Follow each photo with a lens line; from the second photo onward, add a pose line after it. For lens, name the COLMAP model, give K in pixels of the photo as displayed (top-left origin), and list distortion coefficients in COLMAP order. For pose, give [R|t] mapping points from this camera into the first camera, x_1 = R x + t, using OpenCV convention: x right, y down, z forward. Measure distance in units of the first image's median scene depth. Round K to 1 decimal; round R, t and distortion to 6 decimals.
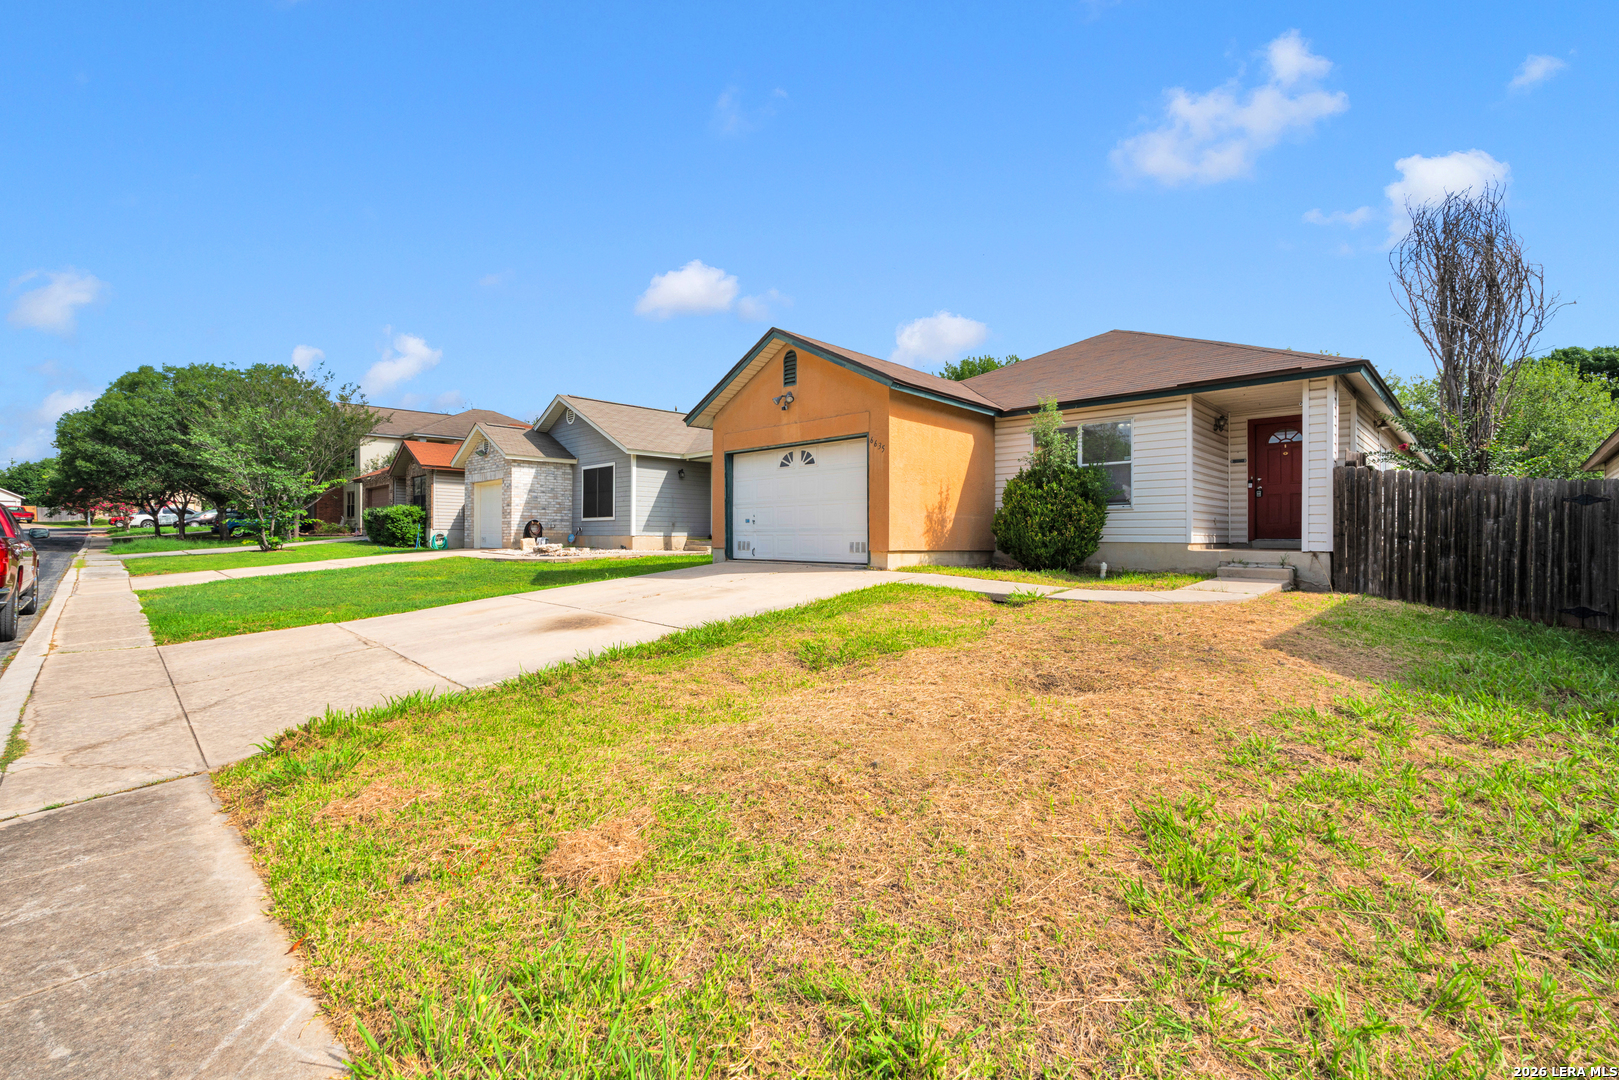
lens RADIAL K [[709.9, 0, 806.7], [0, 709.9, 535.8], [0, 0, 1]] dist [-0.001600, -0.000228]
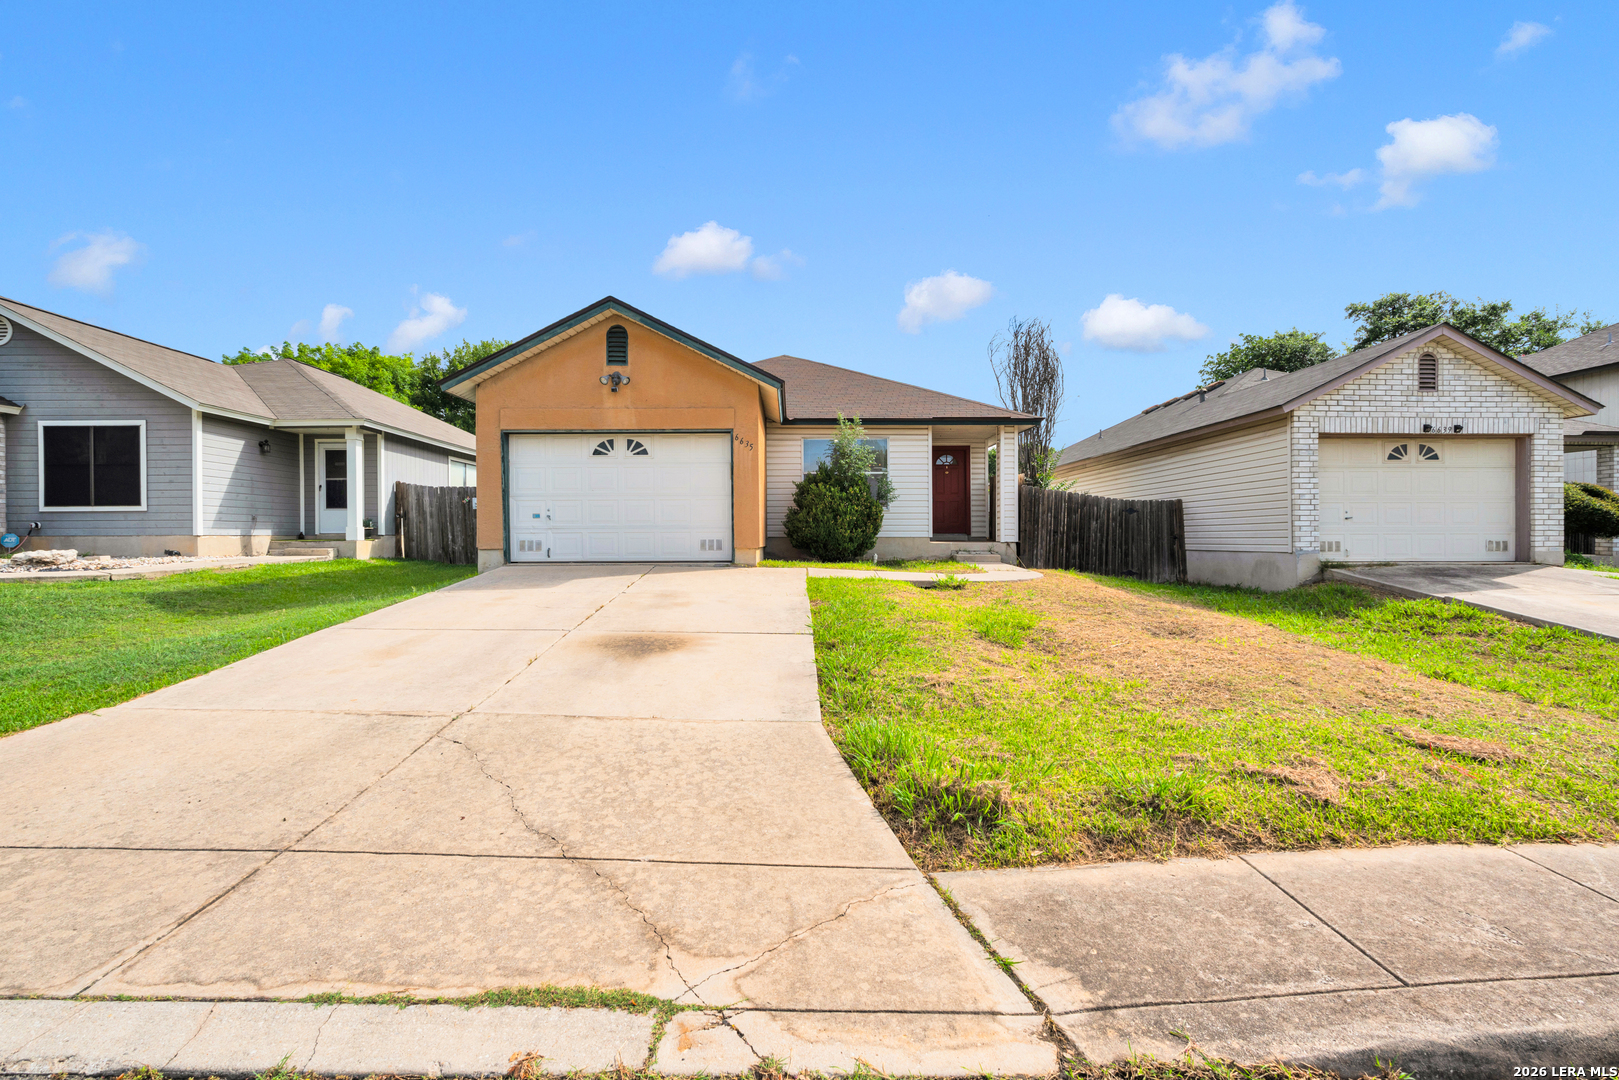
lens RADIAL K [[709.9, 0, 806.0], [0, 709.9, 543.3], [0, 0, 1]] dist [-0.001600, -0.000228]
pose [[0.700866, -0.016396, 0.713105, -0.498824], [0.004524, 0.999818, 0.018542, -0.003172], [-0.713279, -0.009769, 0.700812, 0.206256]]
